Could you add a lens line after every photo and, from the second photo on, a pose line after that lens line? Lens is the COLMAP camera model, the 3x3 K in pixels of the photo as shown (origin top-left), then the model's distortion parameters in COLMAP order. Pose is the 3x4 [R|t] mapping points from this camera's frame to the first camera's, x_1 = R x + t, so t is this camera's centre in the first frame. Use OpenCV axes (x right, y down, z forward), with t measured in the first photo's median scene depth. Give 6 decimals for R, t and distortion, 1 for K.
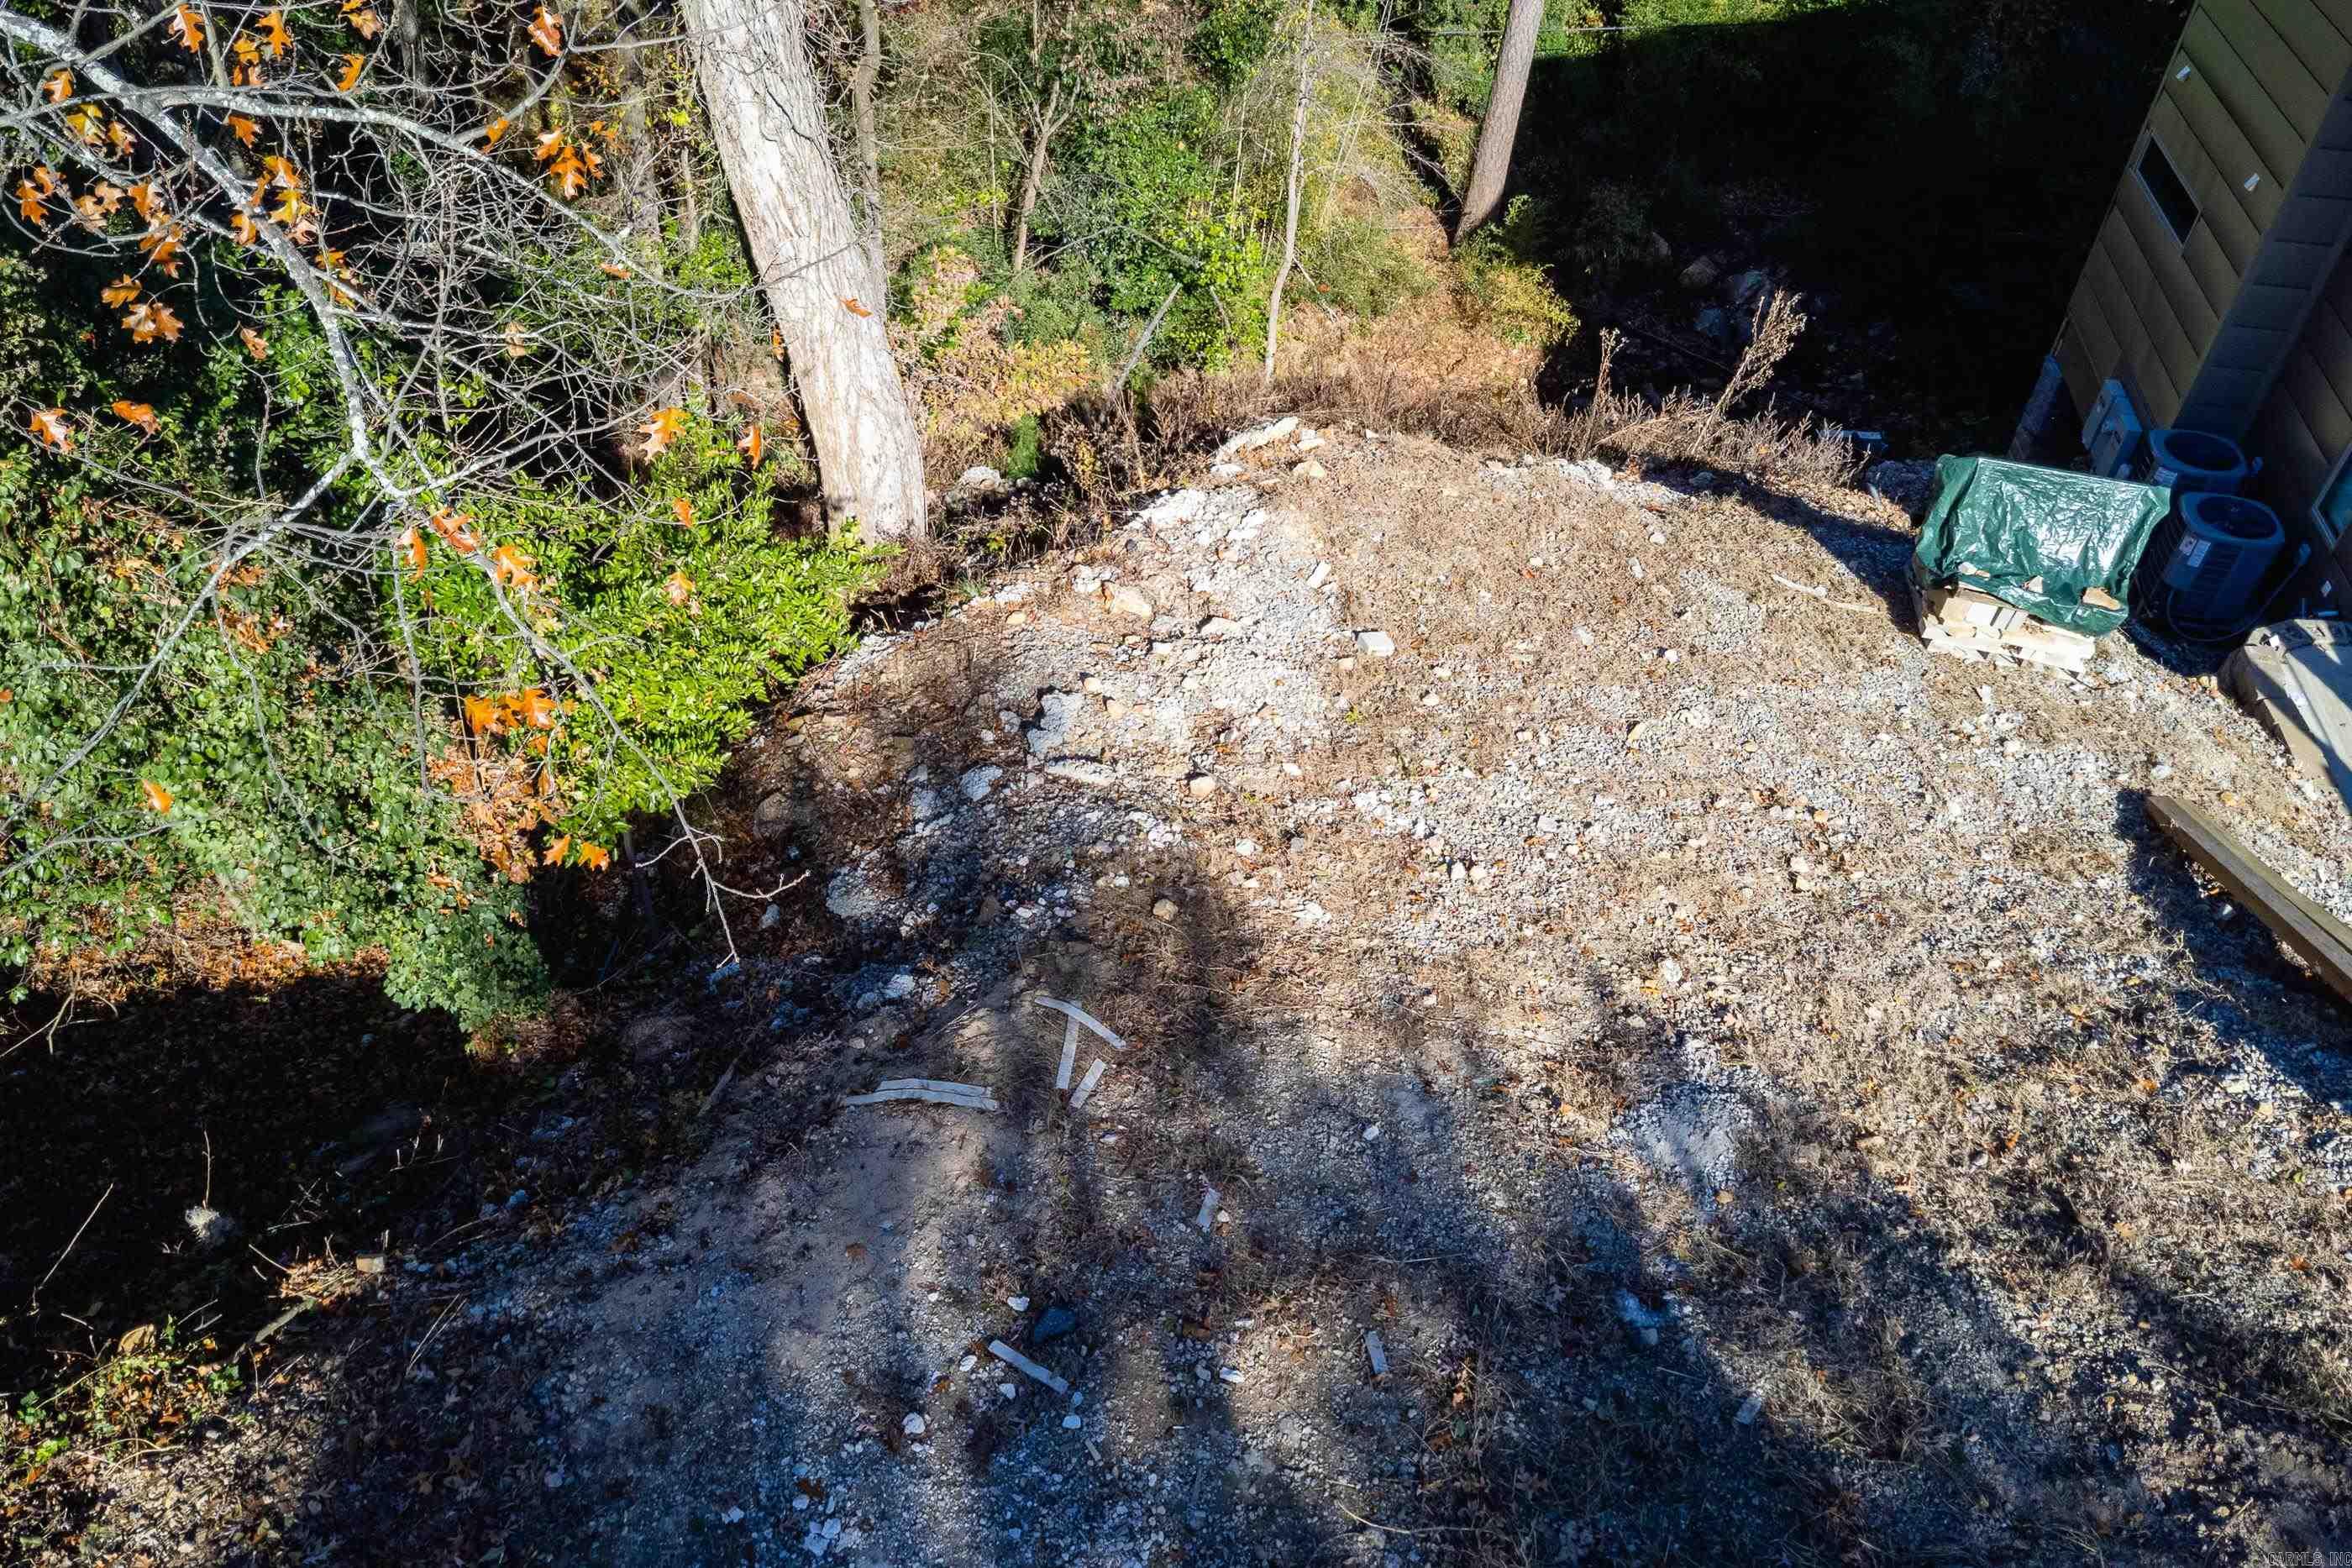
lens RADIAL K [[1708.8, 0, 1166.1], [0, 1708.8, 793.0], [0, 0, 1]] dist [0.001232, -0.000131]
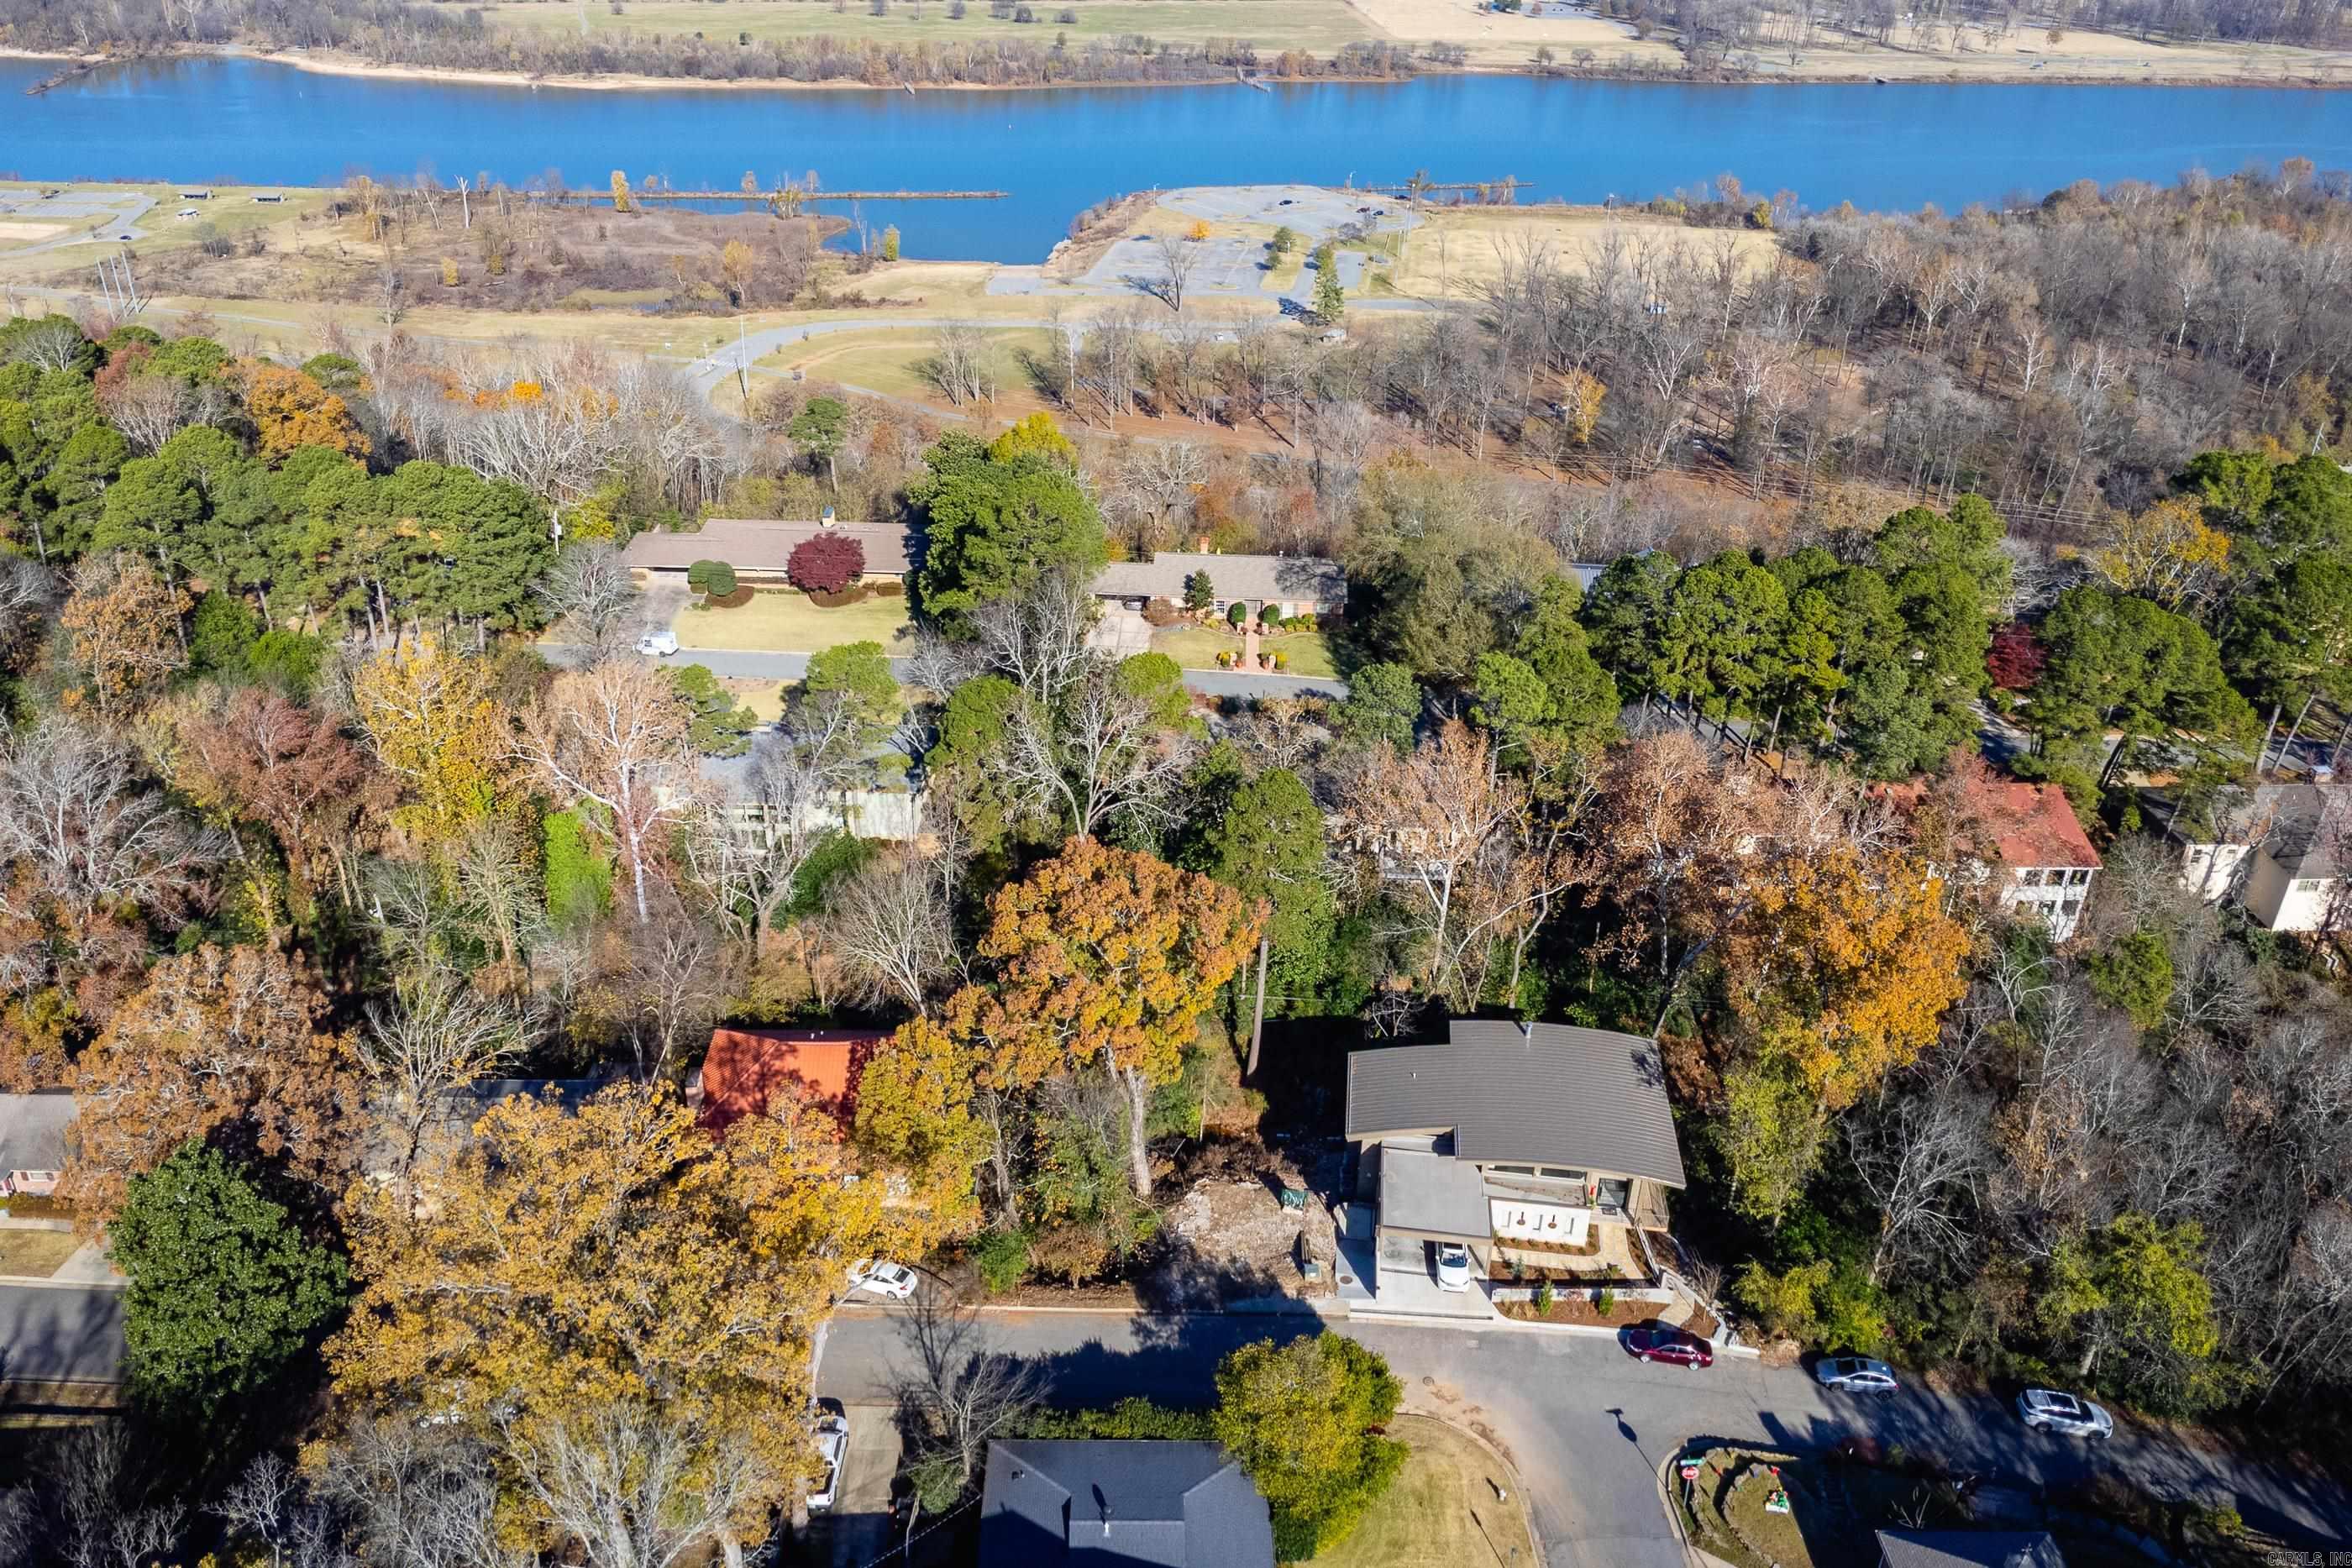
lens RADIAL K [[1709.2, 0, 1167.5], [0, 1709.2, 685.3], [0, 0, 1]] dist [0.004063, -0.004700]
pose [[0.998707, -0.026225, 0.043547, -0.405093], [0.037529, 0.958193, -0.283652, -0.203410], [-0.034287, 0.284919, 0.957938, -7.630092]]
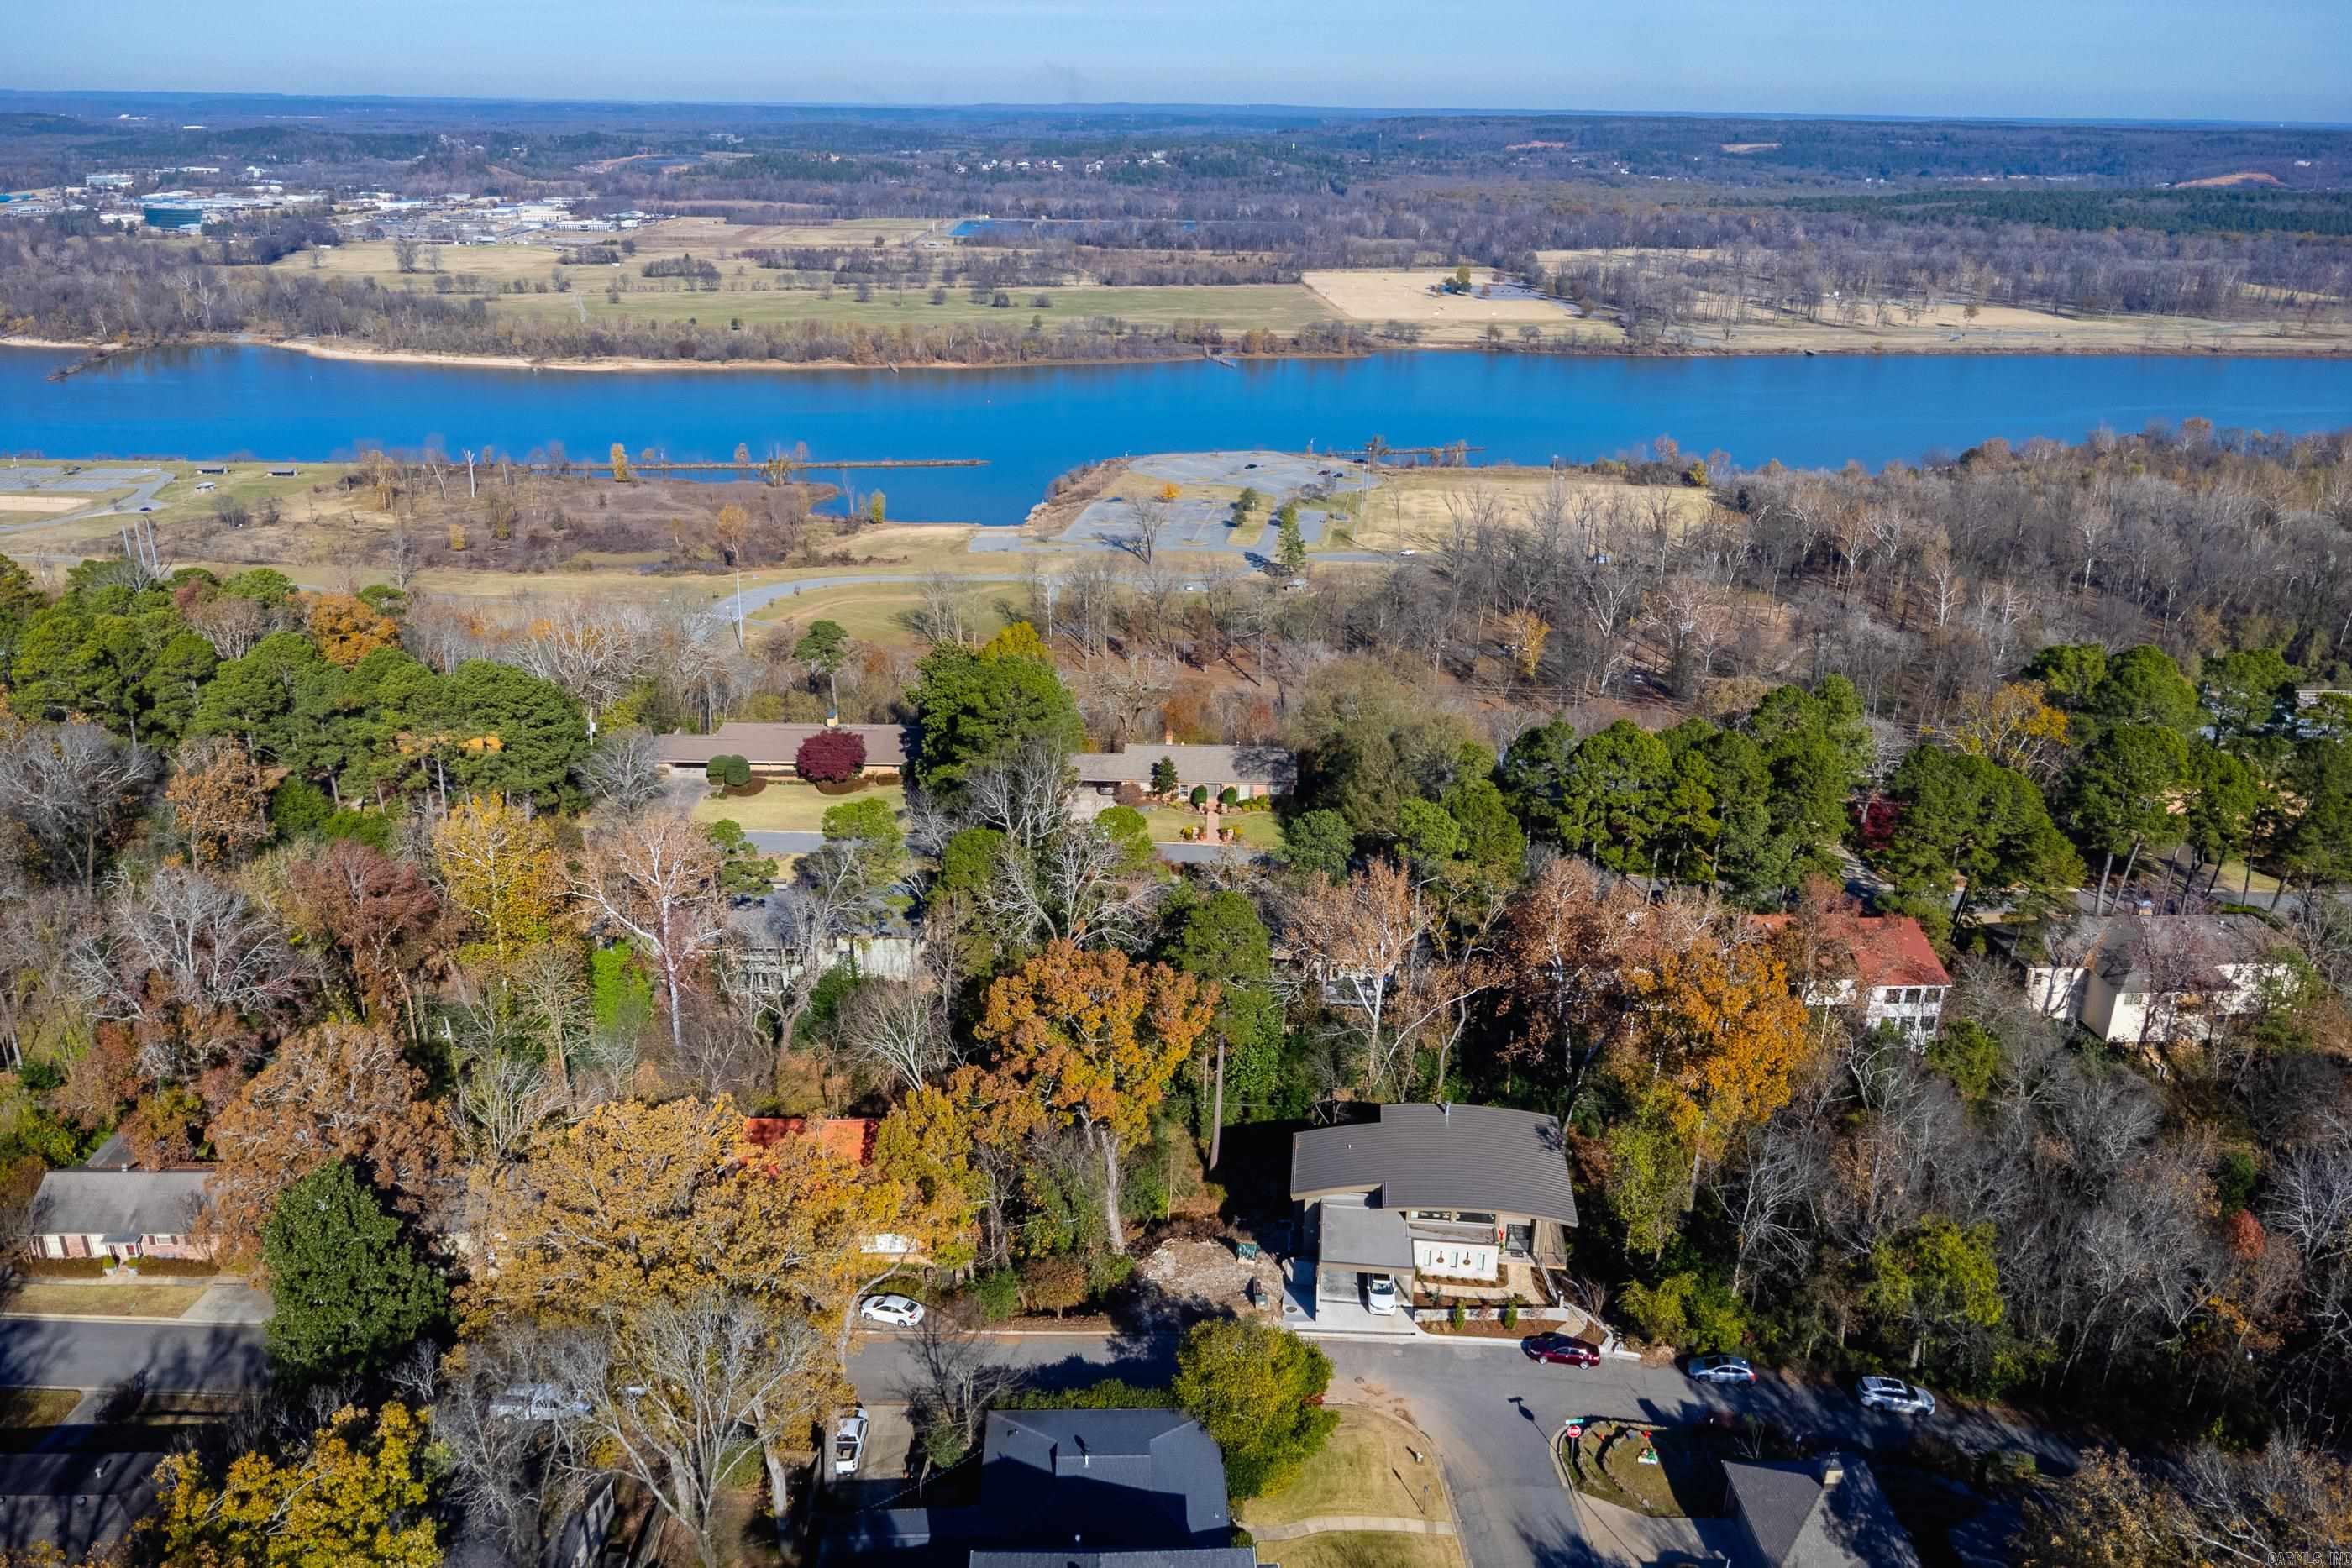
lens RADIAL K [[1693.7, 0, 1174.1], [0, 1693.7, 786.1], [0, 0, 1]] dist [0.002573, 0.000395]
pose [[0.997395, -0.035453, 0.062814, -0.413735], [0.056392, 0.926268, -0.372622, 0.959508], [-0.044972, 0.375193, 0.925855, -8.798863]]
